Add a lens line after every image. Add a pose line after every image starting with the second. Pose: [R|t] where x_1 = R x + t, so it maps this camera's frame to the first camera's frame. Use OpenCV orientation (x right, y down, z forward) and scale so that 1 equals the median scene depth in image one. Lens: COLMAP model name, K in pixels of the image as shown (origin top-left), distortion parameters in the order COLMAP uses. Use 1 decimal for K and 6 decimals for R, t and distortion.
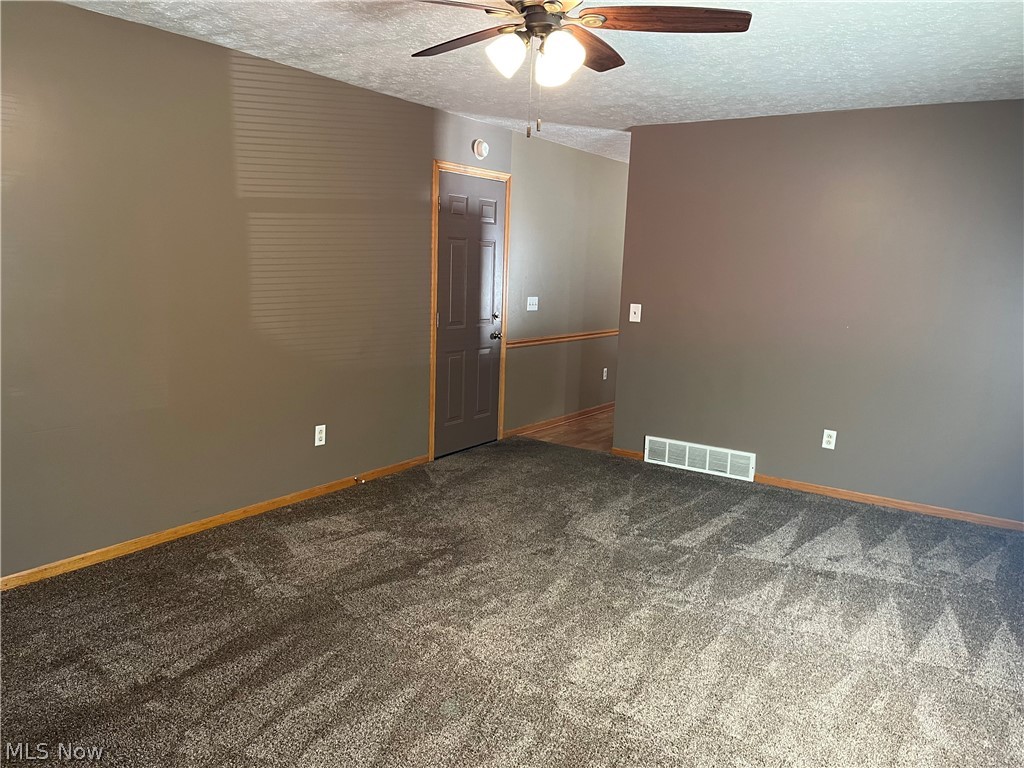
lens RADIAL K [[772.6, 0, 509.5], [0, 772.6, 385.9], [0, 0, 1]] dist [0.028678, -0.004136]
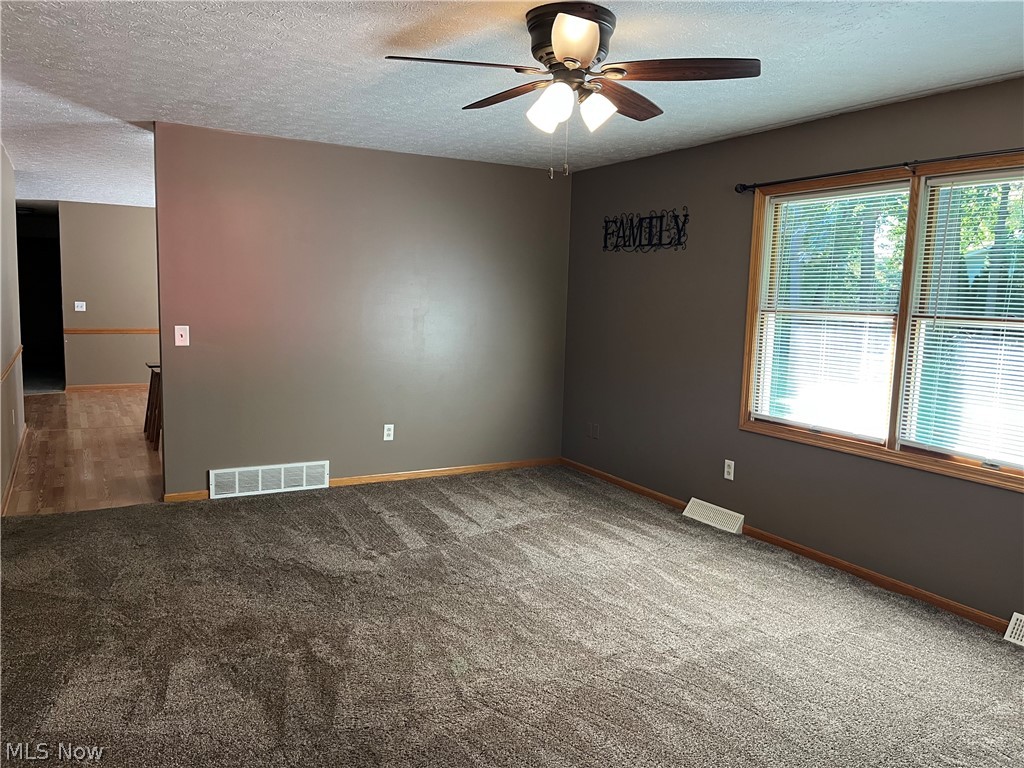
lens RADIAL K [[772.6, 0, 509.5], [0, 772.6, 385.9], [0, 0, 1]] dist [0.028678, -0.004136]
pose [[0.456924, -0.131355, 0.879753, -0.605118], [0.130962, 0.988192, 0.079527, -0.079990], [-0.879812, 0.078877, 0.468732, 0.355352]]
